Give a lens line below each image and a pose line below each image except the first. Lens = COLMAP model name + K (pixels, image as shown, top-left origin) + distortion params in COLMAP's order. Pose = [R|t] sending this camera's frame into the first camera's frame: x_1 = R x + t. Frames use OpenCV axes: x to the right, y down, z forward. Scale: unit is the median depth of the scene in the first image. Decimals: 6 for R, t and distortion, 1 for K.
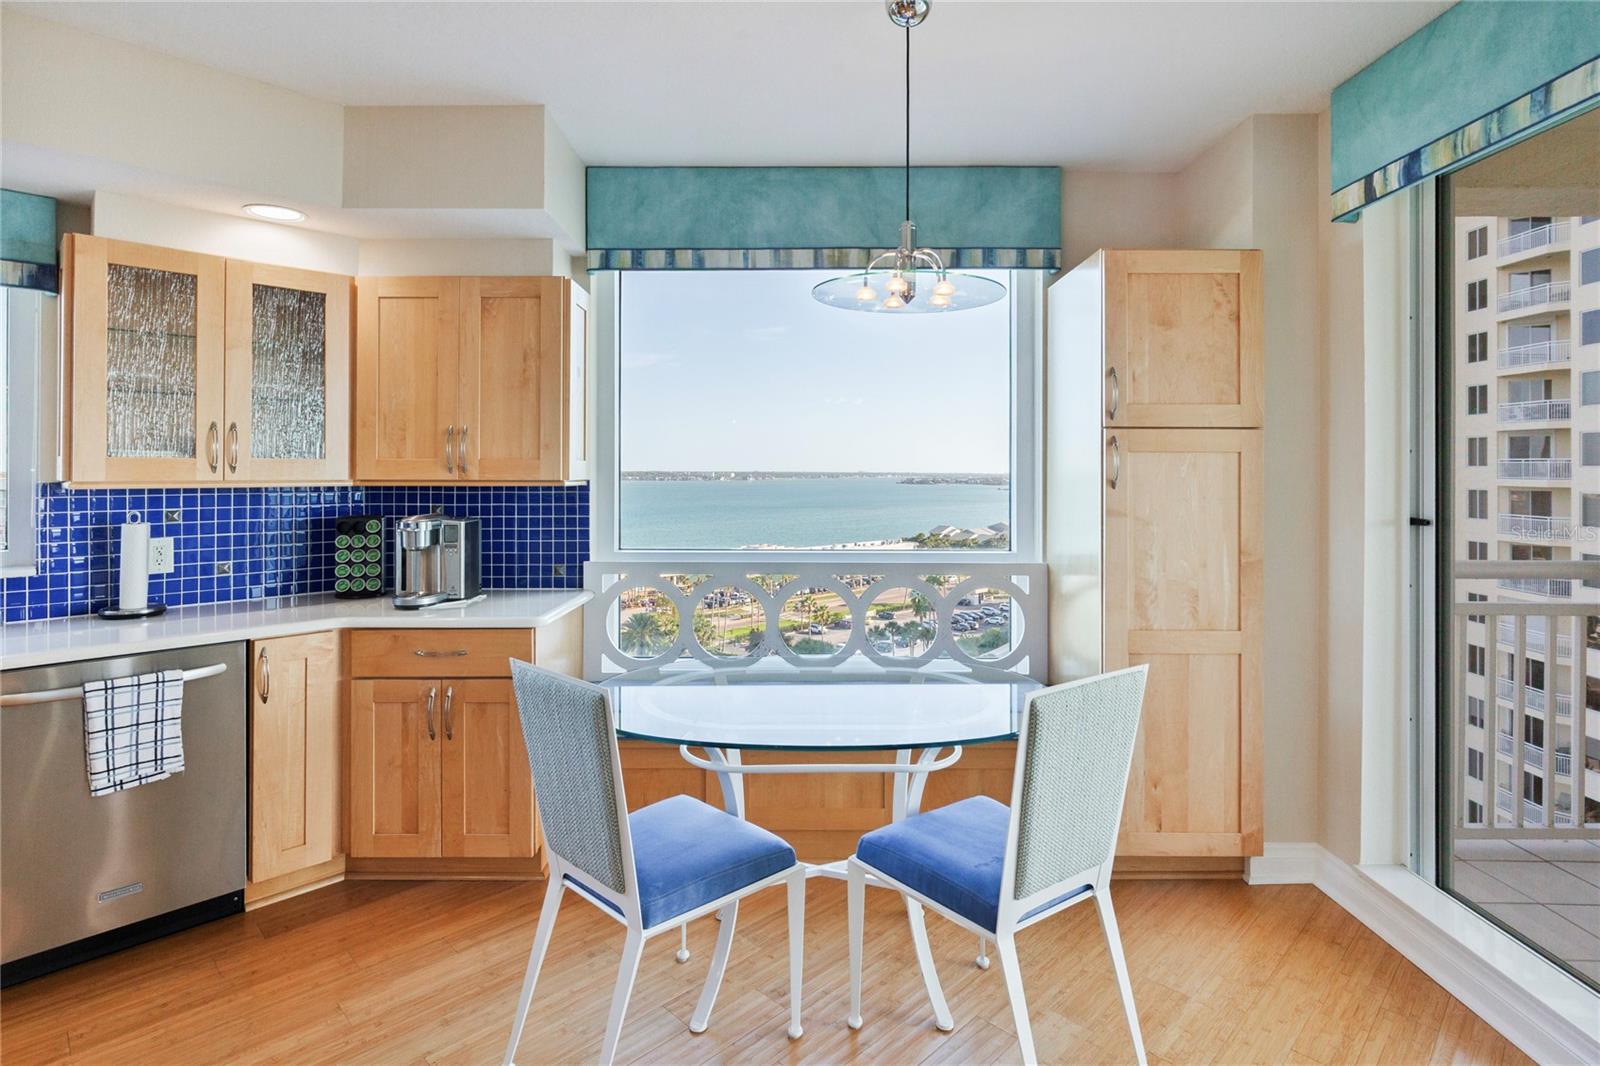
lens RADIAL K [[811.8, 0, 802.1], [0, 811.8, 466.3], [0, 0, 1]] dist [0.000819, -0.000192]
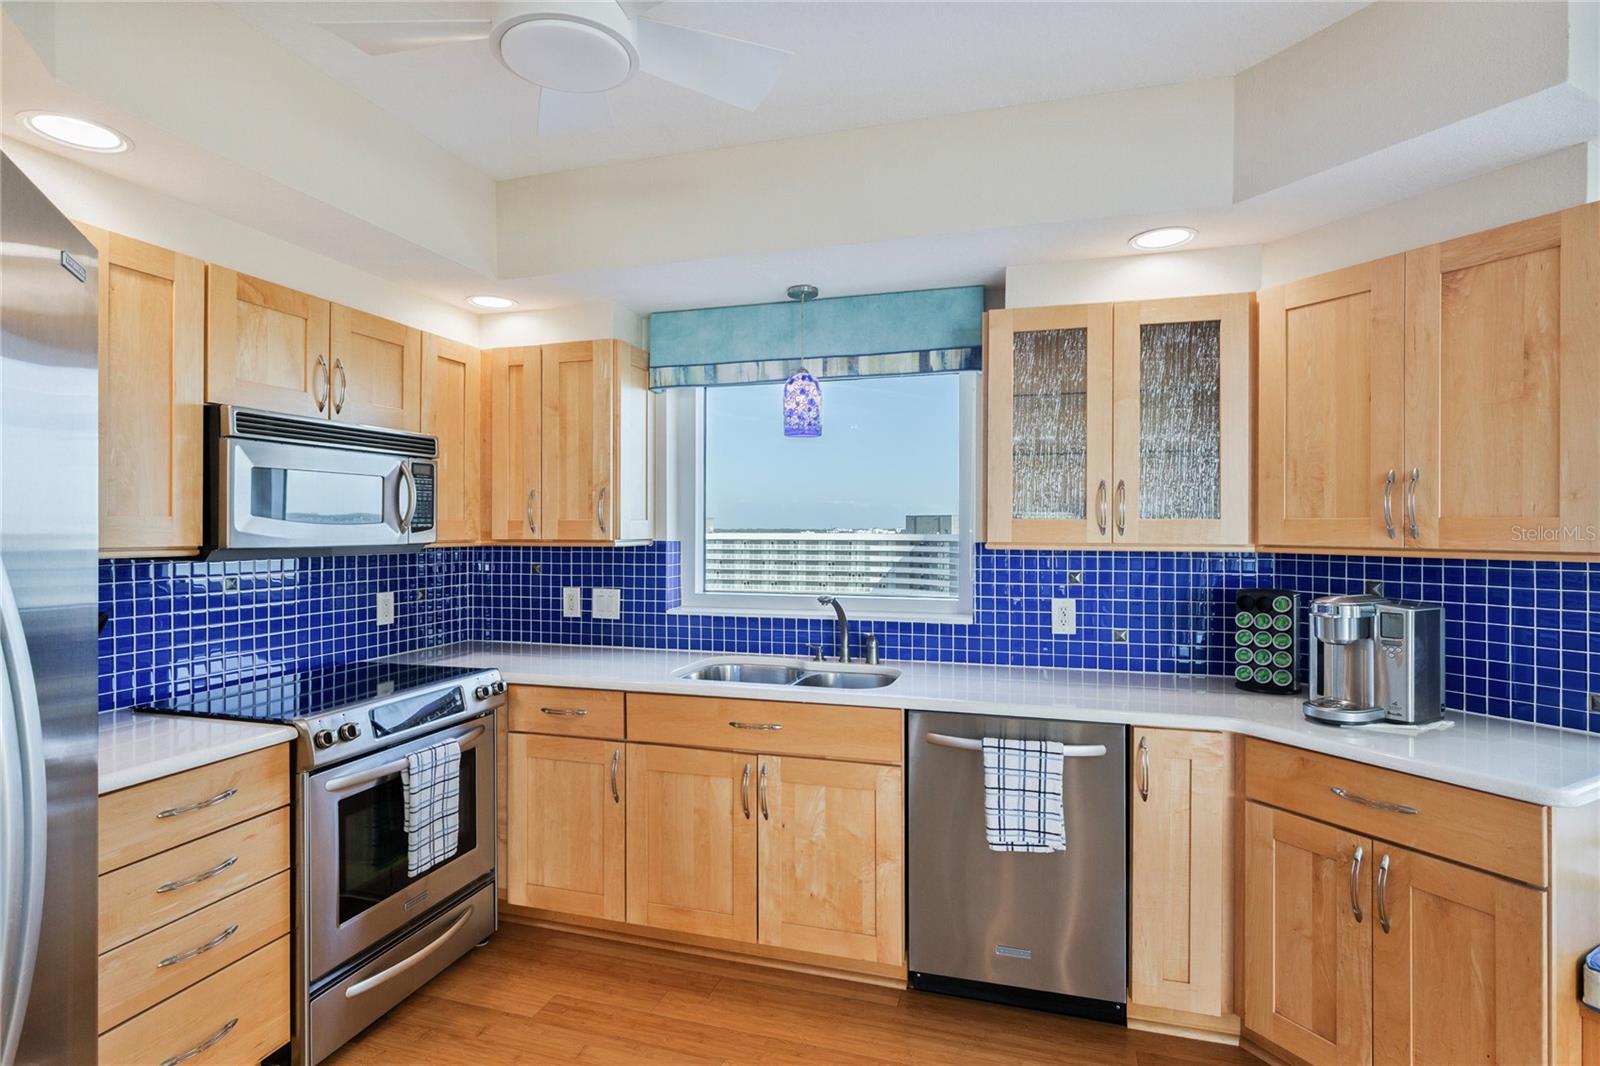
lens RADIAL K [[798.2, 0, 795.4], [0, 798.2, 522.6], [0, 0, 1]] dist [-0.003901, -0.000779]
pose [[0.476707, -0.003503, -0.879055, -0.082065], [-0.000830, 0.999990, -0.004435, -0.001652], [0.879062, 0.002844, 0.476699, 0.242110]]
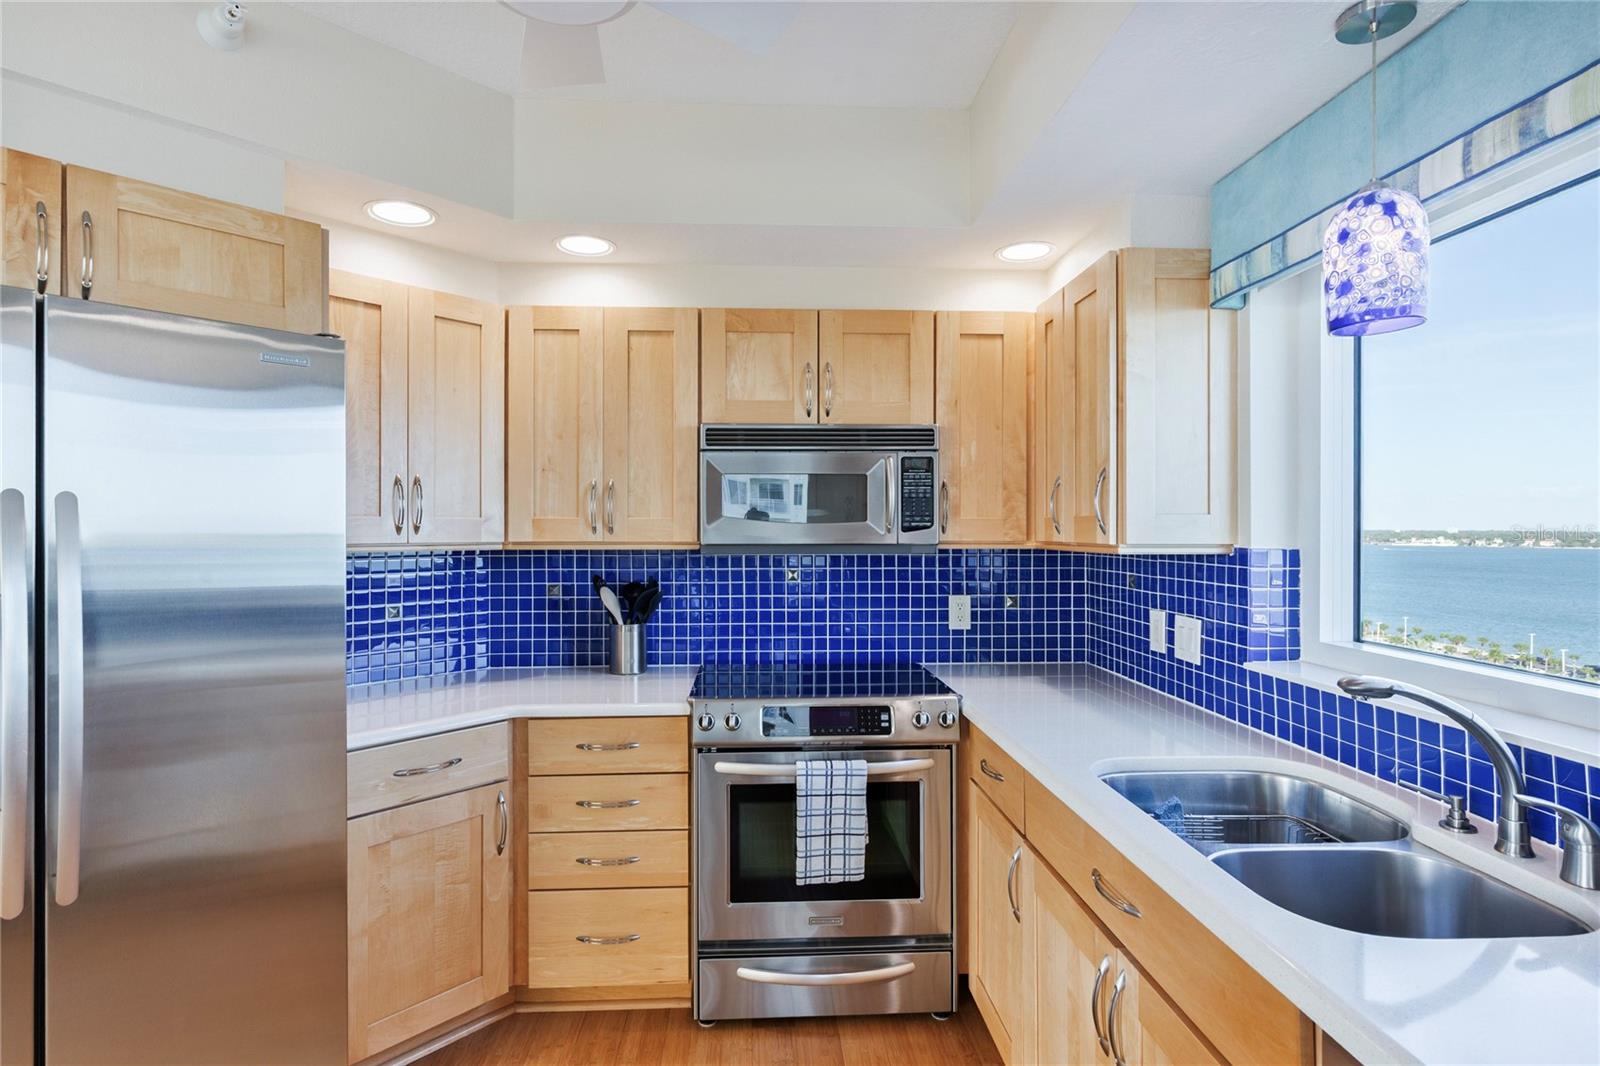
lens RADIAL K [[798.2, 0, 795.4], [0, 798.2, 522.6], [0, 0, 1]] dist [-0.003901, -0.000779]
pose [[-0.667905, -0.003819, -0.744237, -0.371183], [0.000364, 0.999985, -0.005458, 0.000648], [0.744246, -0.003916, -0.667894, 0.753117]]
